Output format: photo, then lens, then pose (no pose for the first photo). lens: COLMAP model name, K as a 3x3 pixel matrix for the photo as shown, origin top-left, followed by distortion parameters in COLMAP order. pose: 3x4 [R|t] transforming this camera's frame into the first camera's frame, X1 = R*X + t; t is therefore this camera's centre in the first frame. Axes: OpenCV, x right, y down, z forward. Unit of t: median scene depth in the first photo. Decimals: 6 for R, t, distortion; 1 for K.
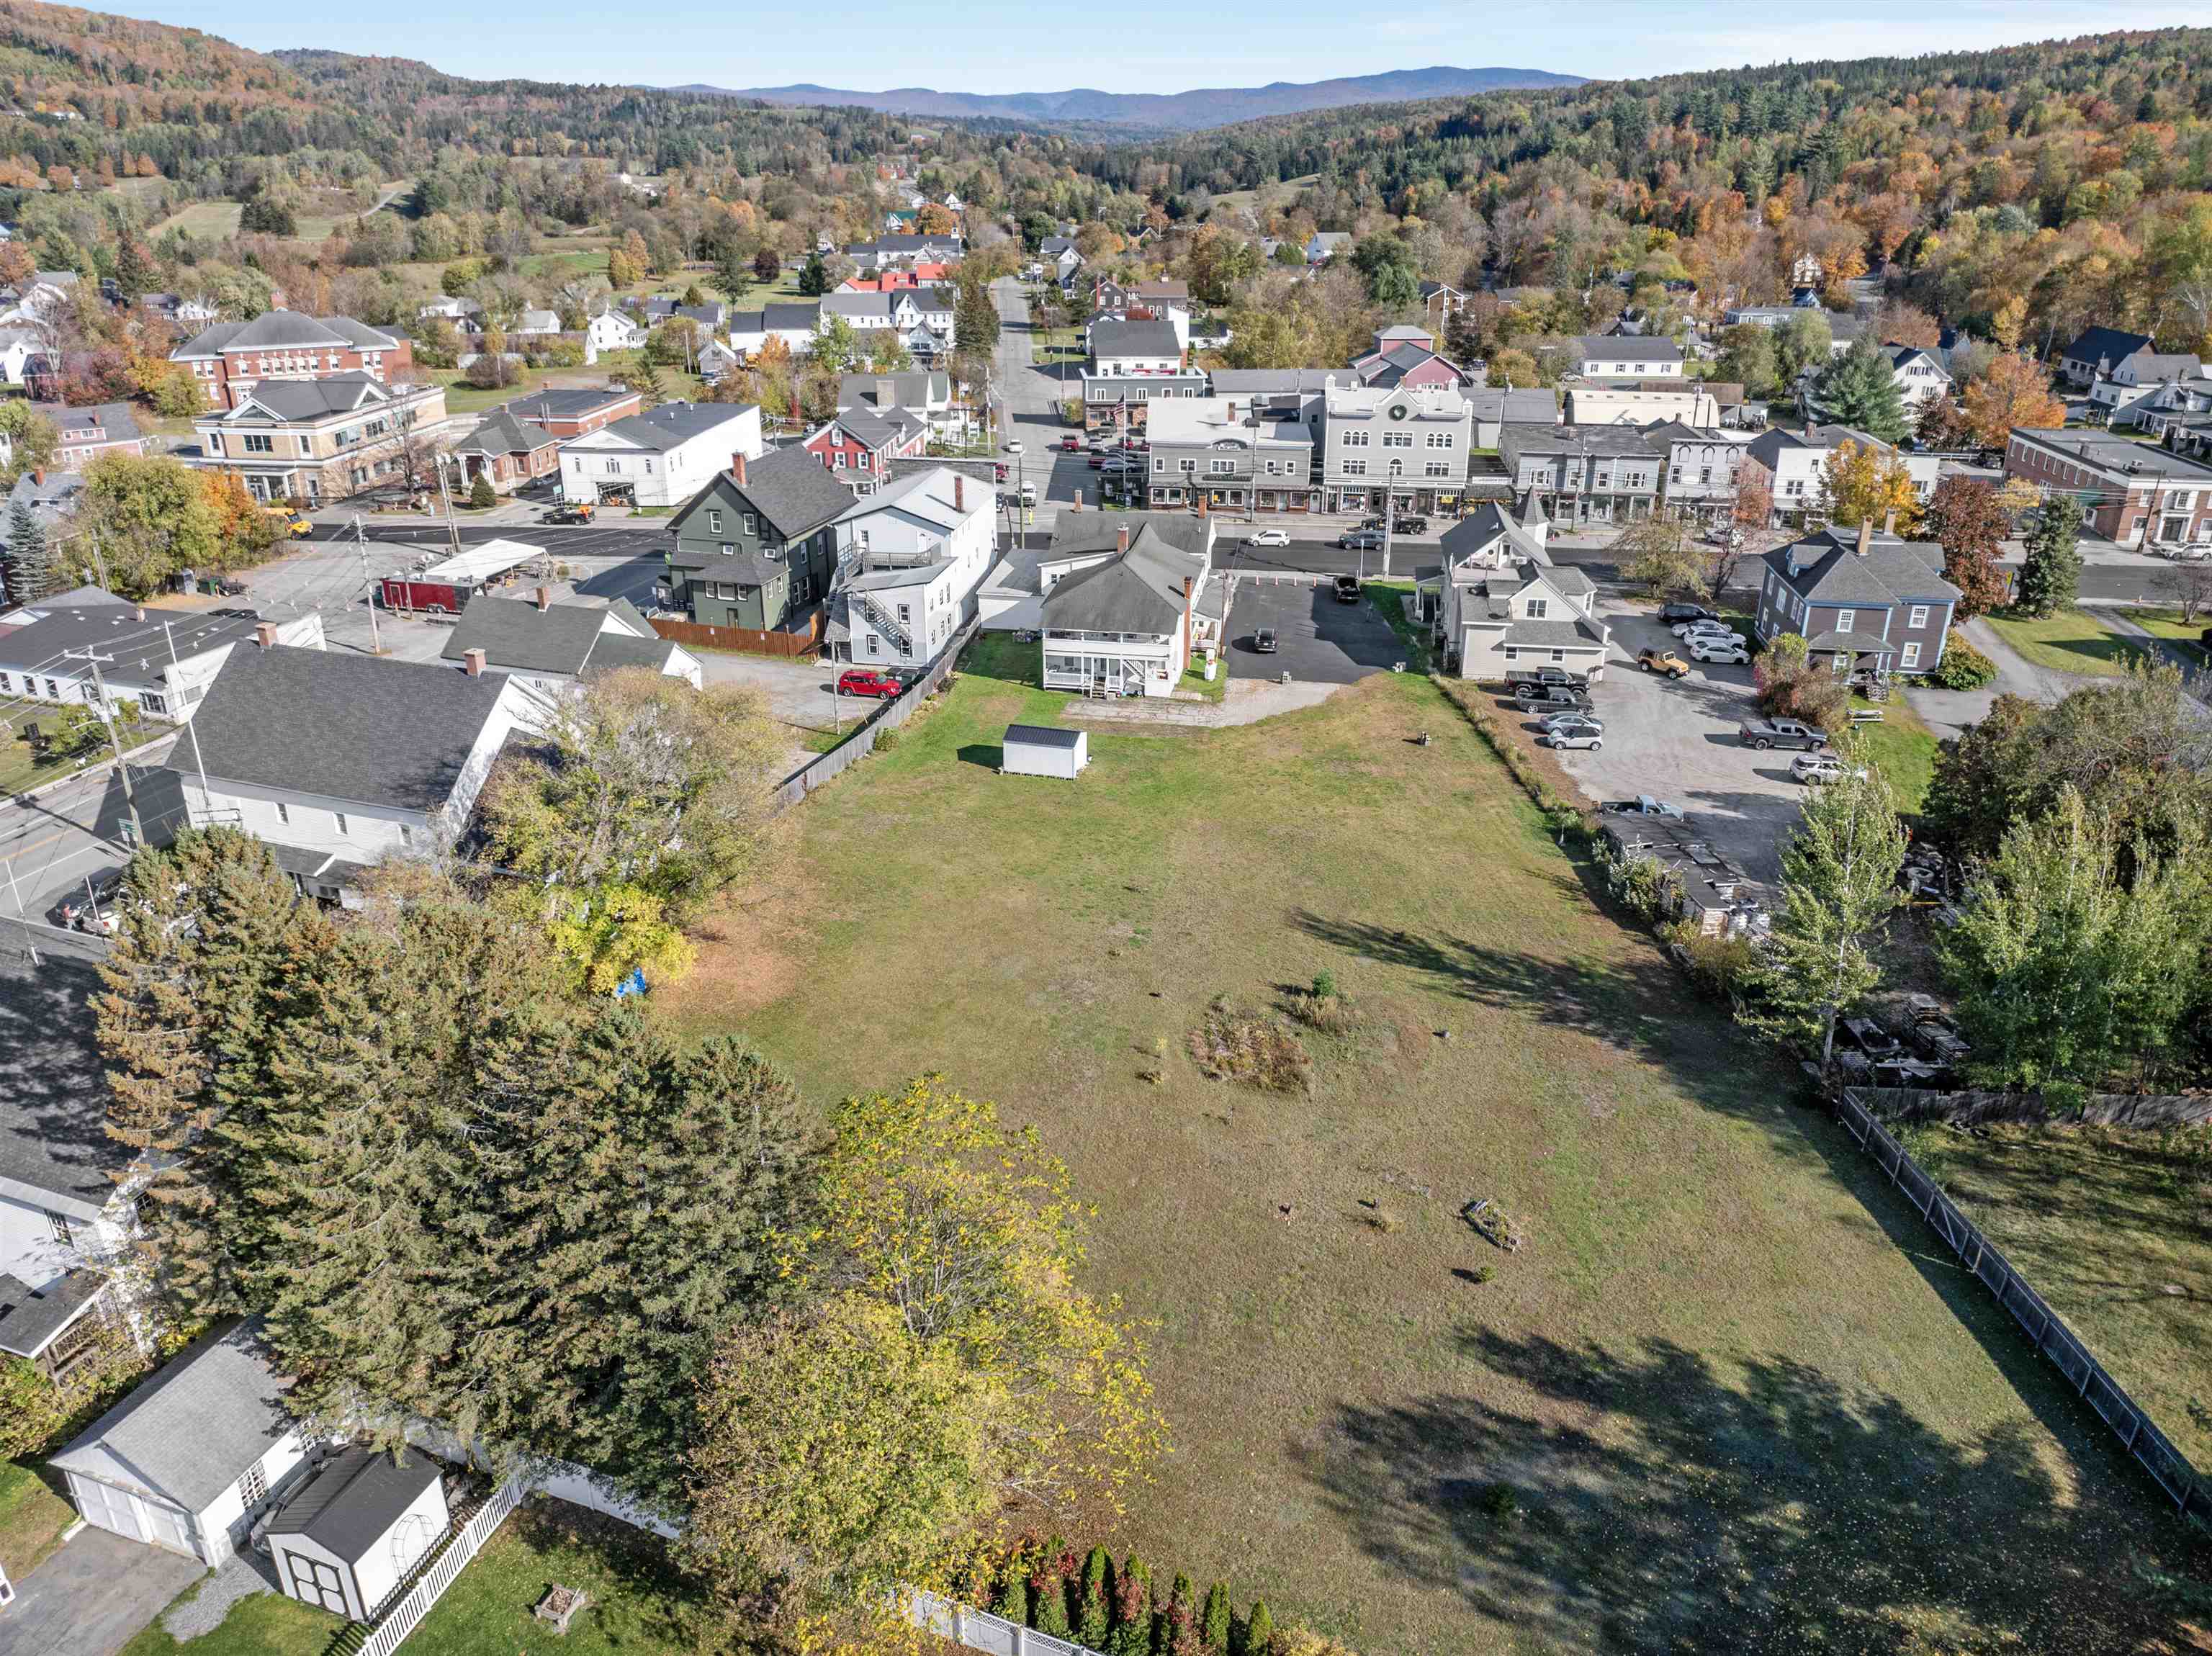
lens RADIAL K [[1558.1, 0, 1108.5], [0, 1558.1, 827.1], [0, 0, 1]] dist [-0.043814, 0.012518]
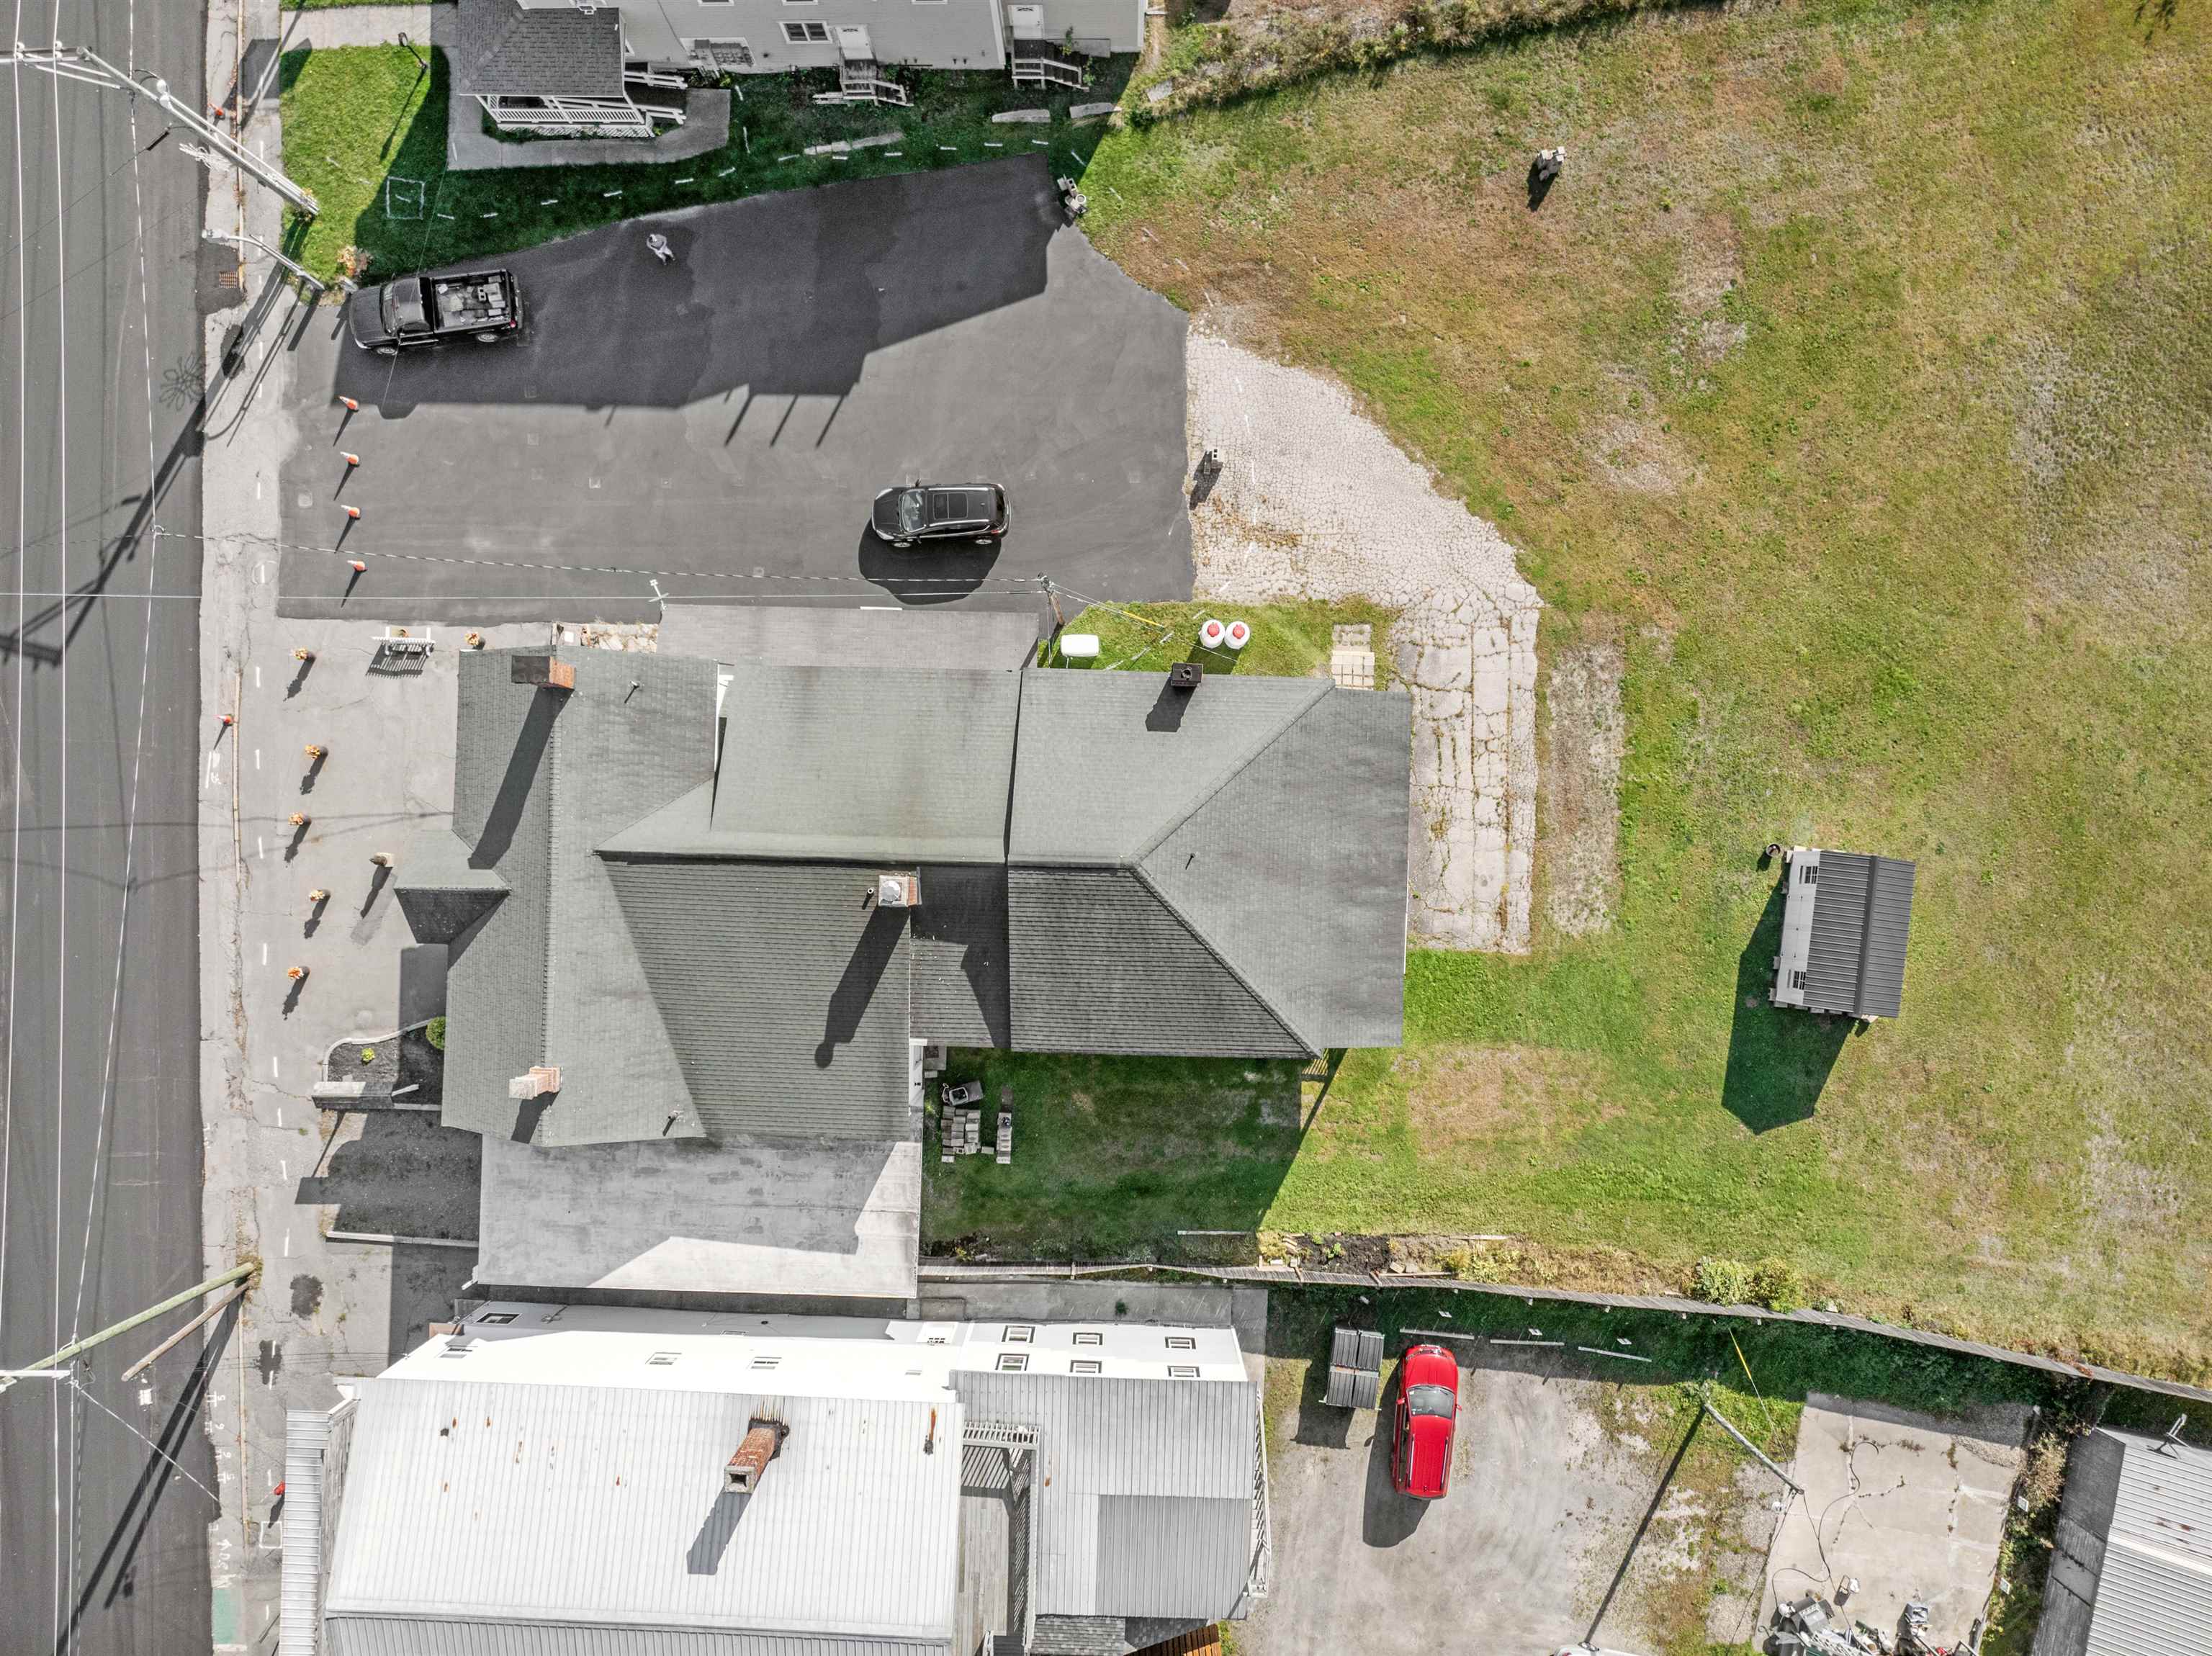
lens RADIAL K [[1558.1, 0, 1103.5], [0, 1558.1, 829.7], [0, 0, 1]] dist [-0.043814, 0.012518]
pose [[-0.133098, -0.990973, 0.016028, 0.010447], [0.400661, -0.039007, 0.915396, -0.446226], [-0.906507, 0.128259, 0.402236, 0.783381]]
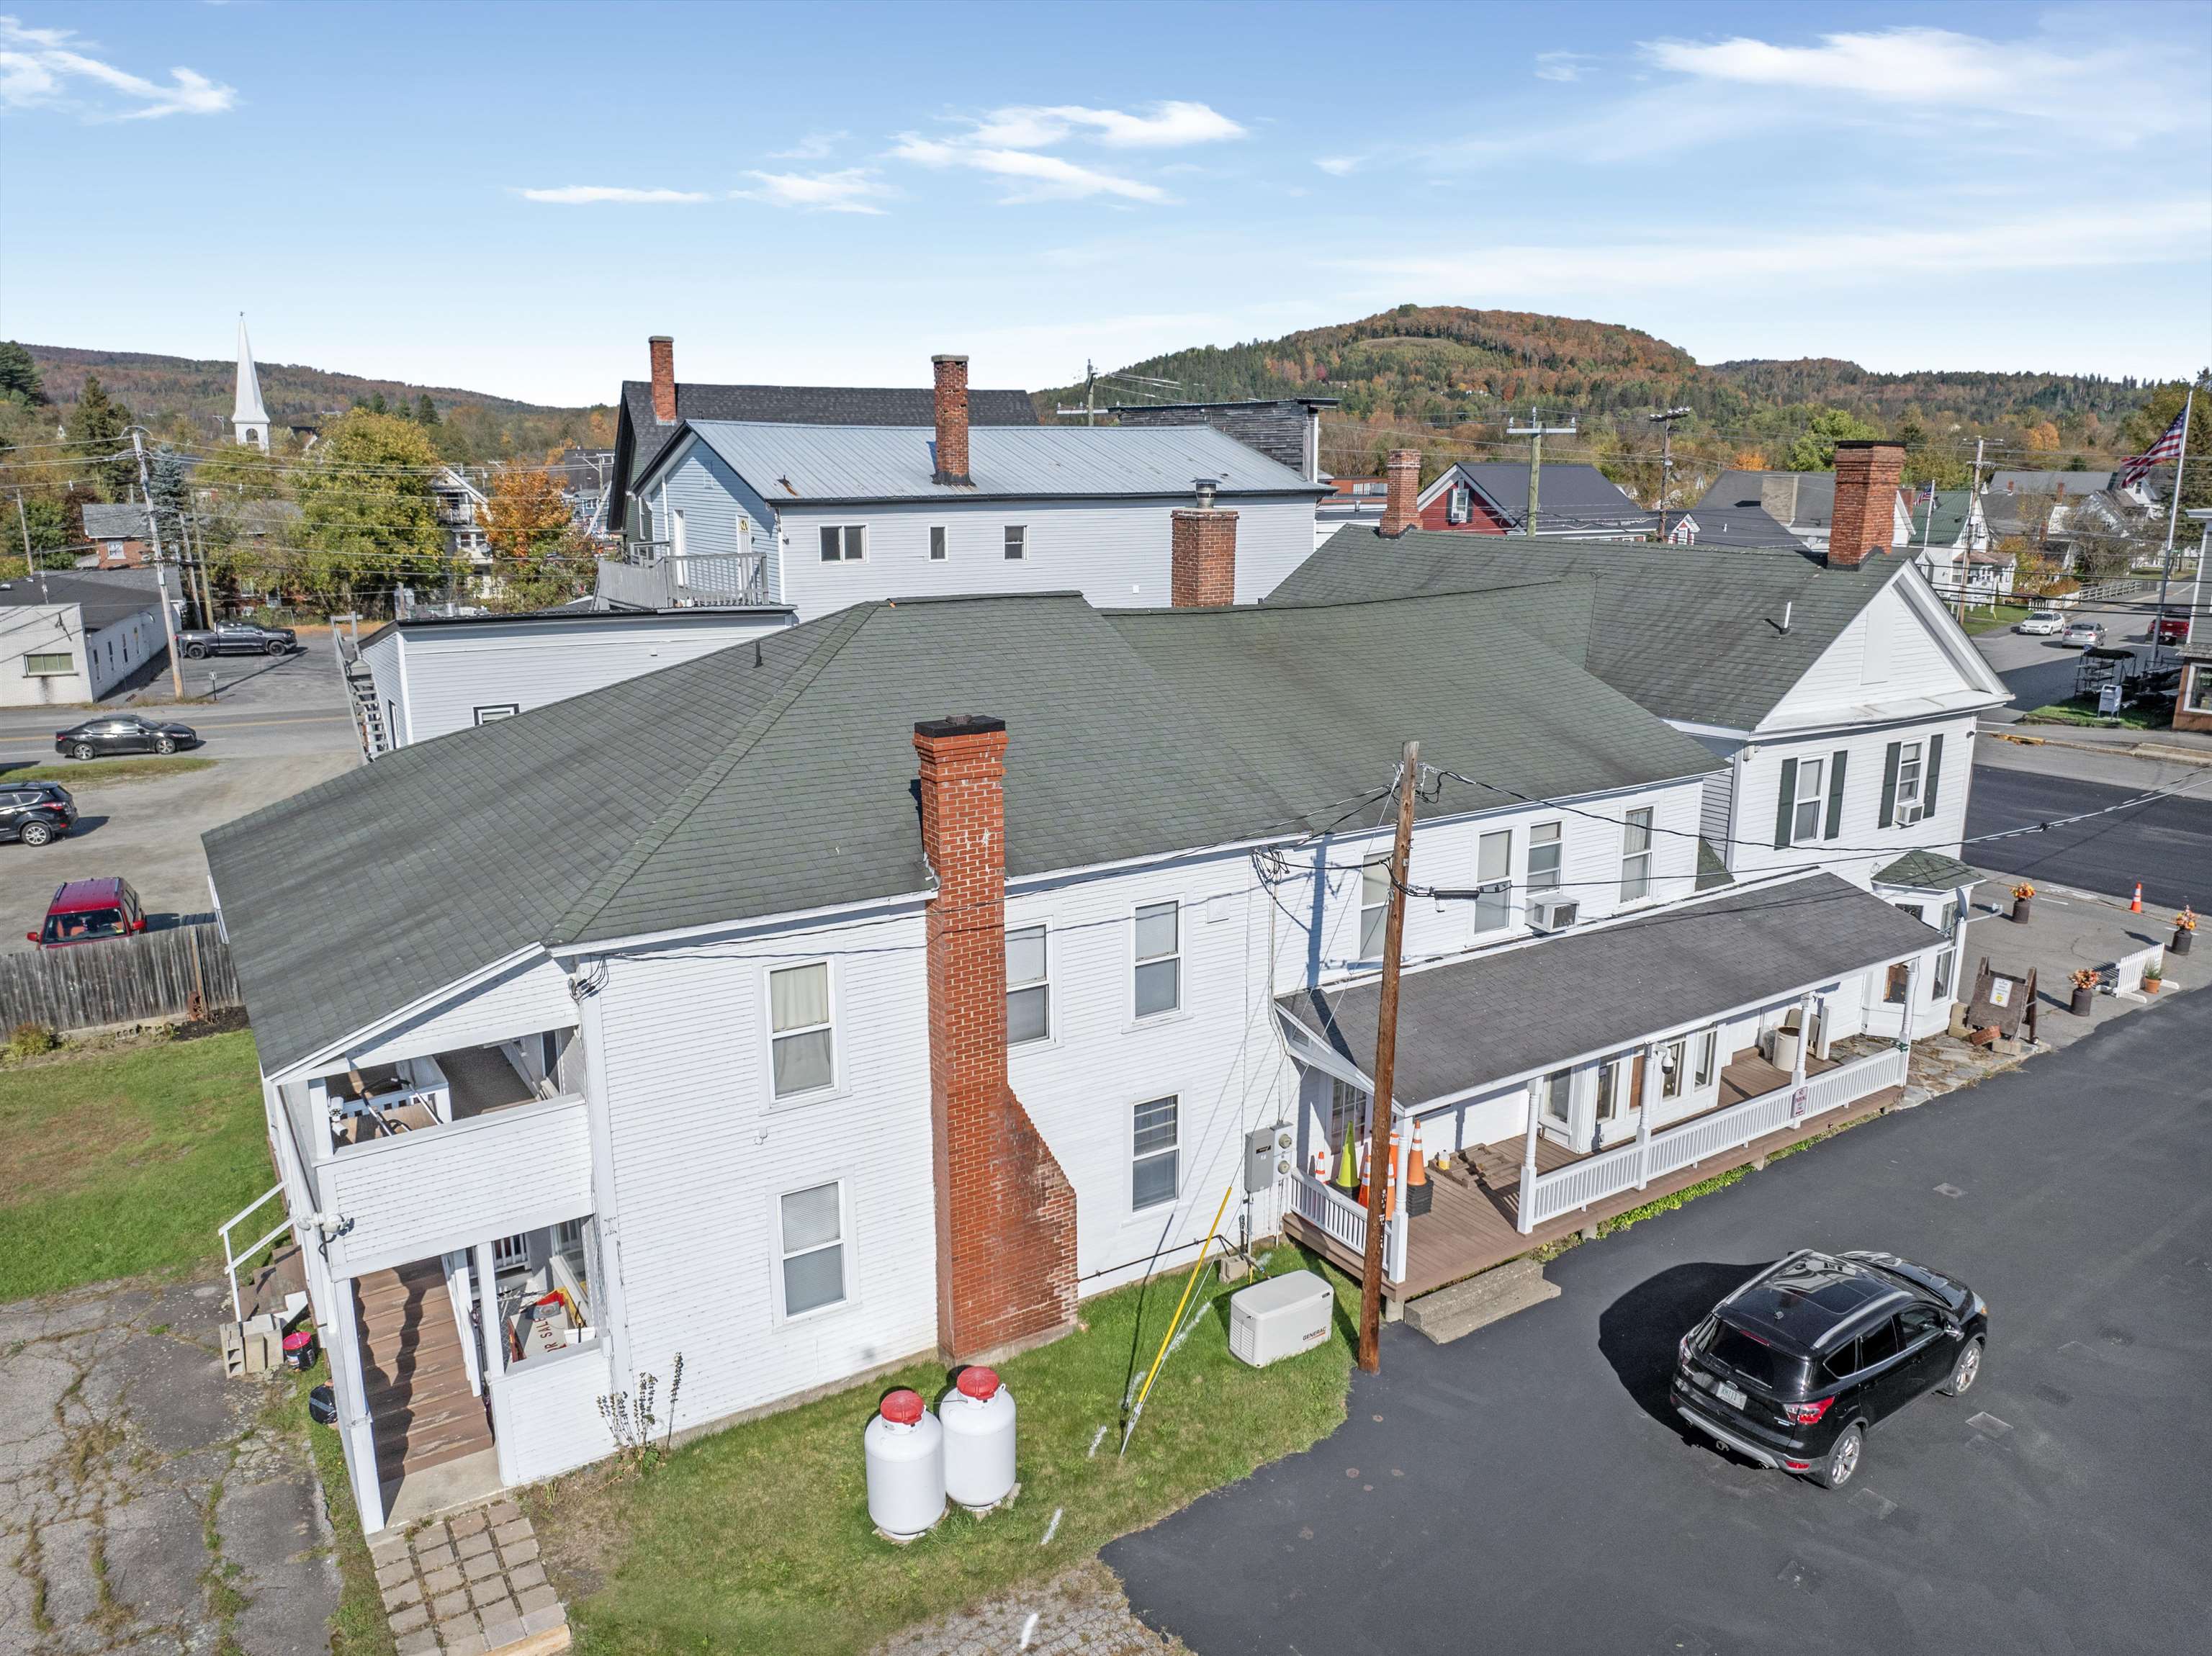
lens RADIAL K [[1558.1, 0, 1111.8], [0, 1558.1, 814.8], [0, 0, 1]] dist [-0.043814, 0.012518]
pose [[0.670535, 0.163532, -0.723630, 0.141908], [-0.298312, 0.952506, -0.061169, -0.132215], [0.679259, 0.256884, 0.687472, 0.819460]]
